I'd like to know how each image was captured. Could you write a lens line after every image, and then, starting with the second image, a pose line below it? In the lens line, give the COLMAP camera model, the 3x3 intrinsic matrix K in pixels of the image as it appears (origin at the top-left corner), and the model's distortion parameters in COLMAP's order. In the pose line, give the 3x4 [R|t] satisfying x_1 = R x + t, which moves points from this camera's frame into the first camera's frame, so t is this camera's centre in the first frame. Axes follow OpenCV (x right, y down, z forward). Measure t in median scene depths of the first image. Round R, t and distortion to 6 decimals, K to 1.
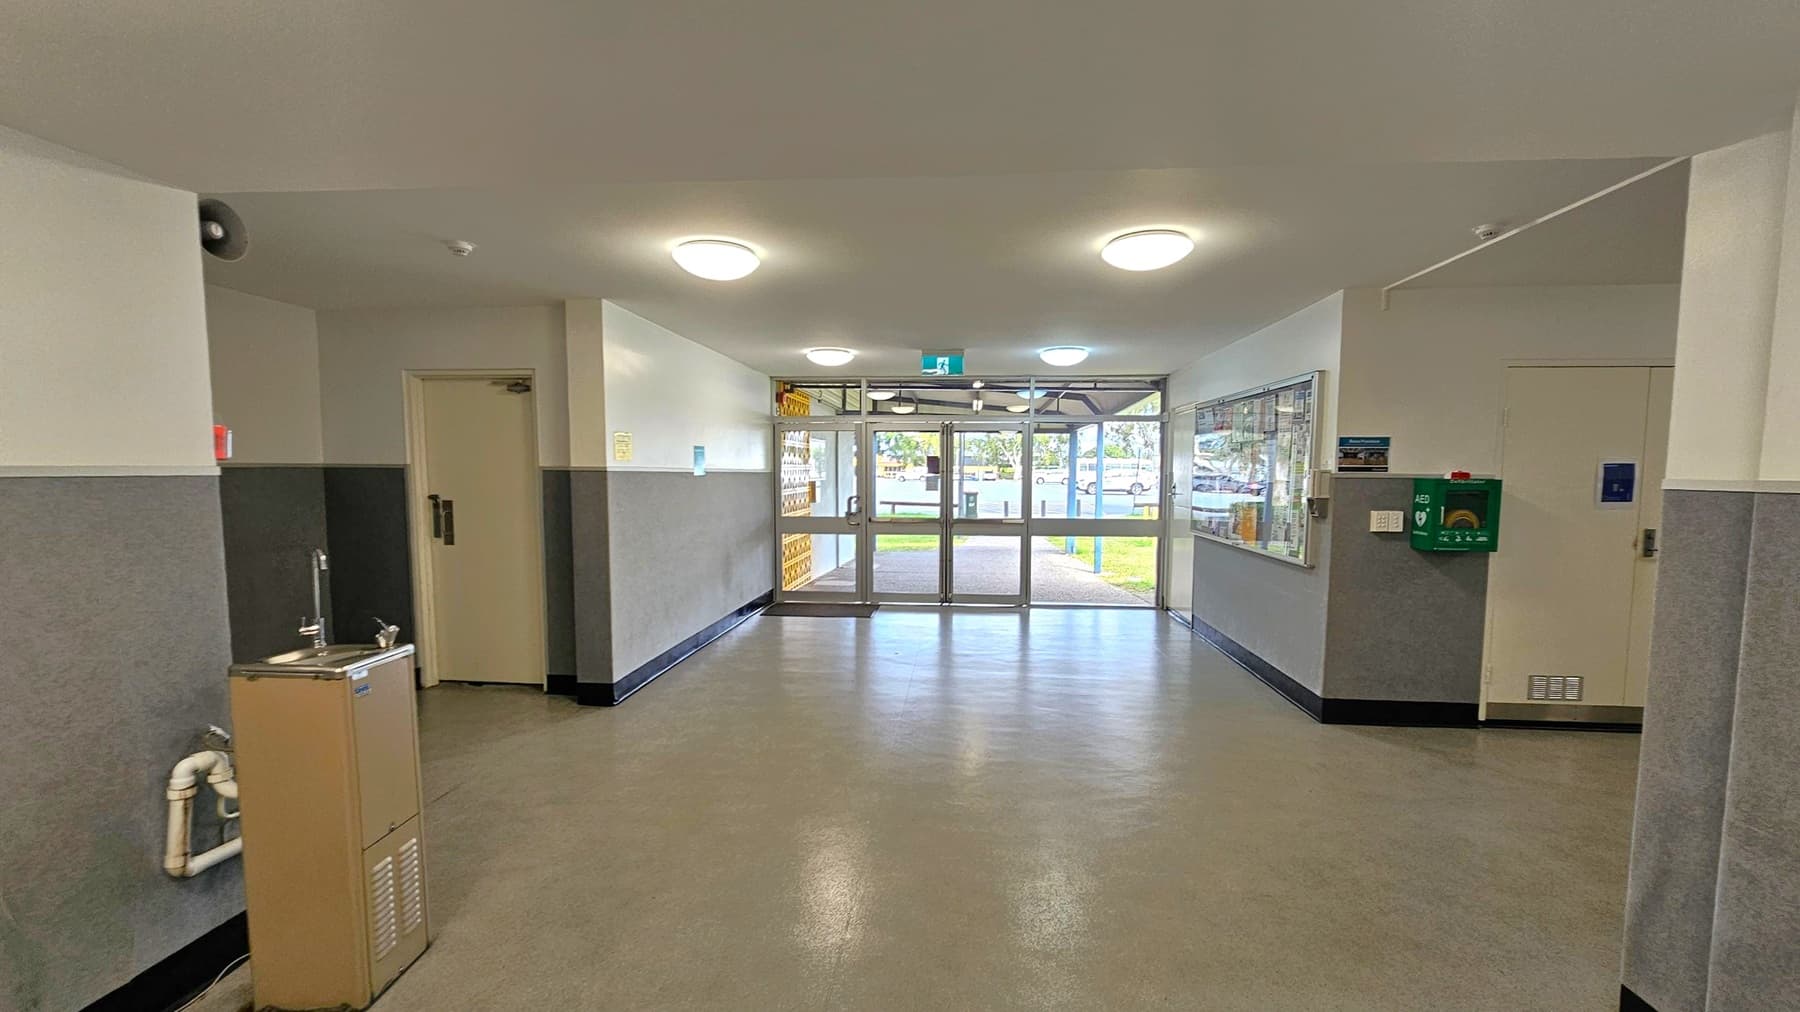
lens RADIAL K [[738.8, 0, 903.2], [0, 738.8, 528.7], [0, 0, 1]] dist [-0.001201, 0.000056]
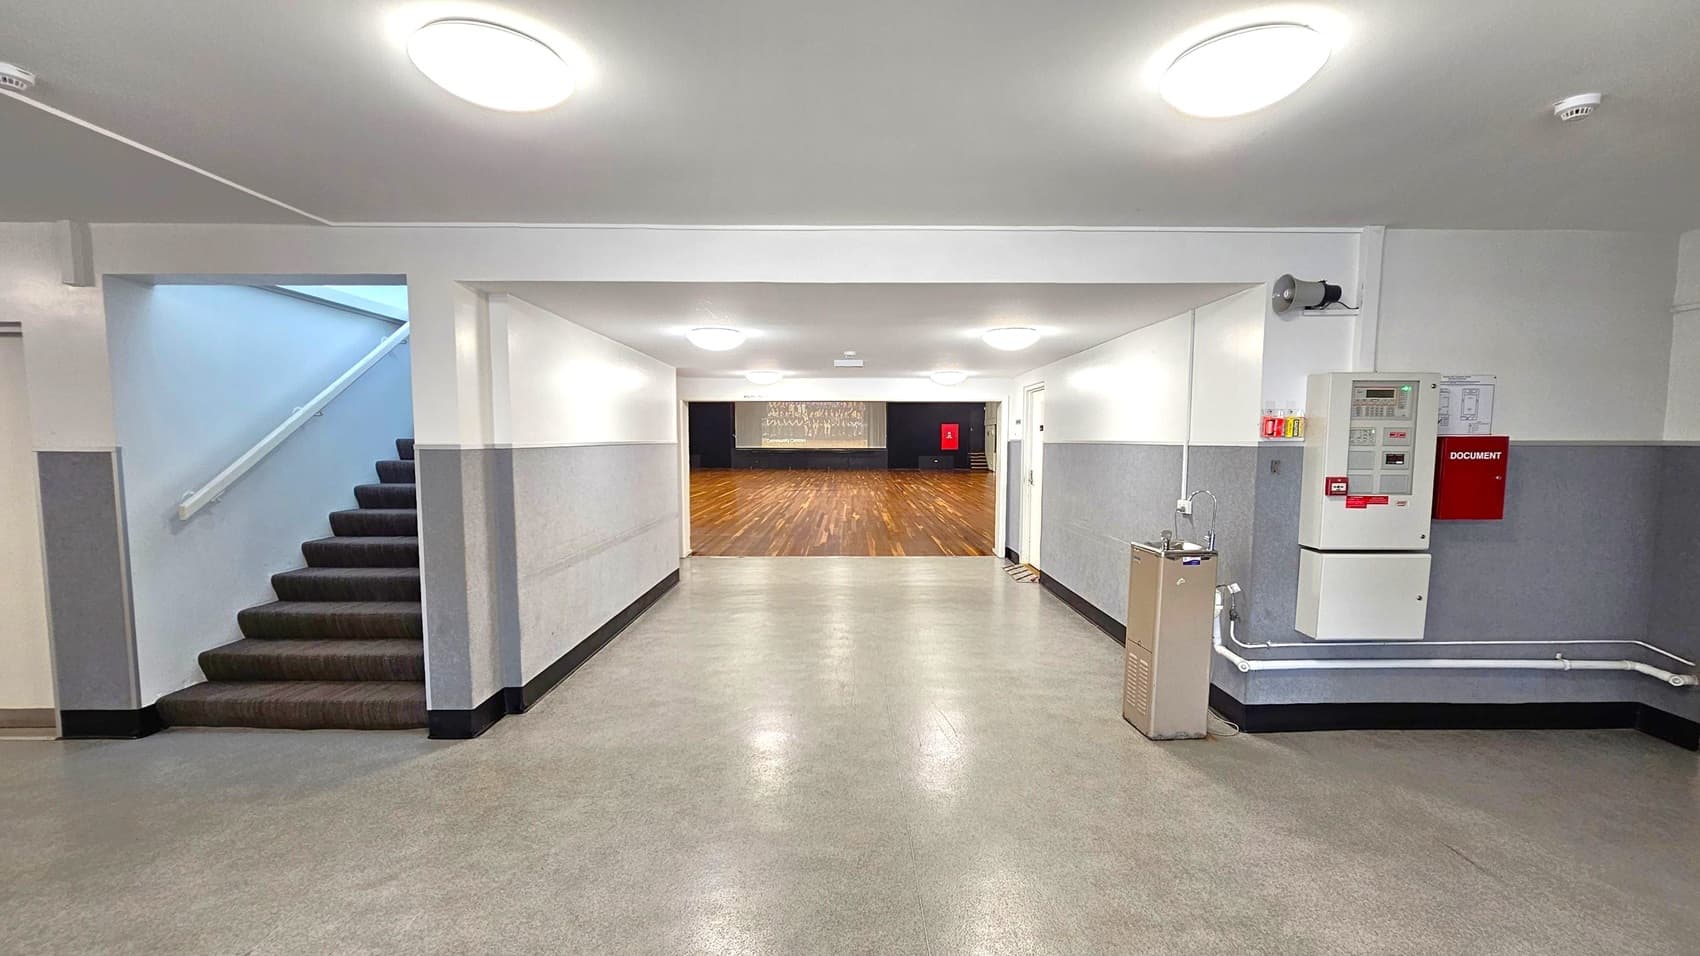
lens RADIAL K [[695.5, 0, 849.3], [0, 695.5, 500.0], [0, 0, 1]] dist [-0.001105, 0.000587]
pose [[-0.996317, 0.002596, -0.085707, 0.096990], [-0.011619, 0.986235, 0.164941, -0.134451], [0.084956, 0.165329, -0.982573, 1.647221]]
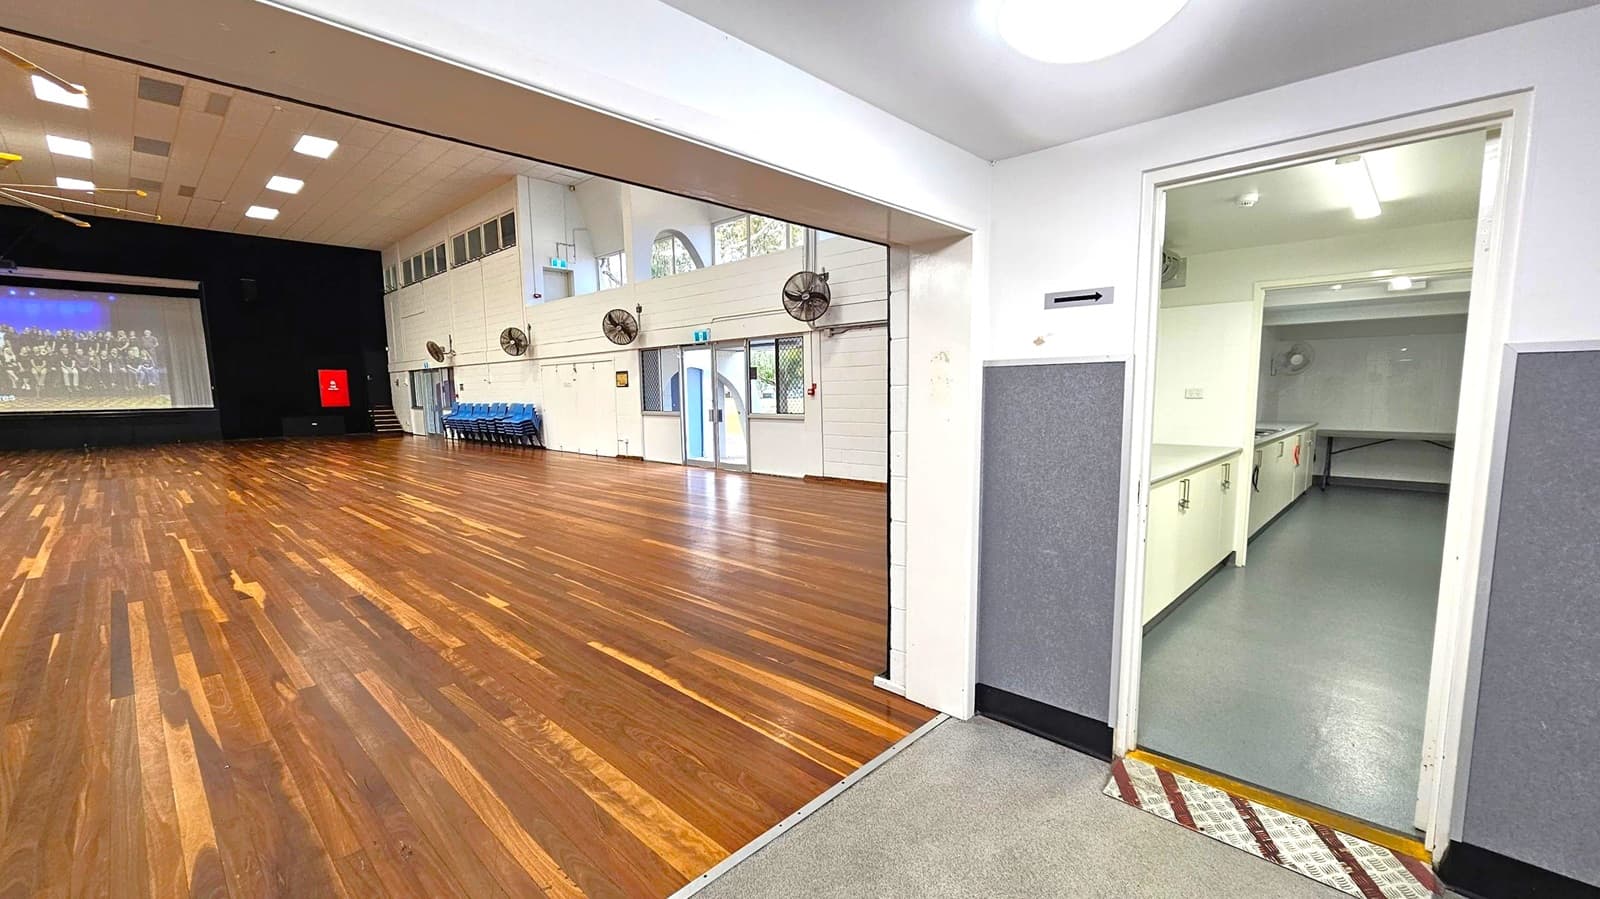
lens RADIAL K [[654.6, 0, 799.3], [0, 654.6, 470.2], [0, 0, 1]] dist [-0.001105, 0.000587]
pose [[-0.625860, 0.100673, -0.773411, 0.023494], [-0.051239, 0.984185, 0.169572, 0.107793], [0.778251, 0.145757, -0.610803, -0.962940]]
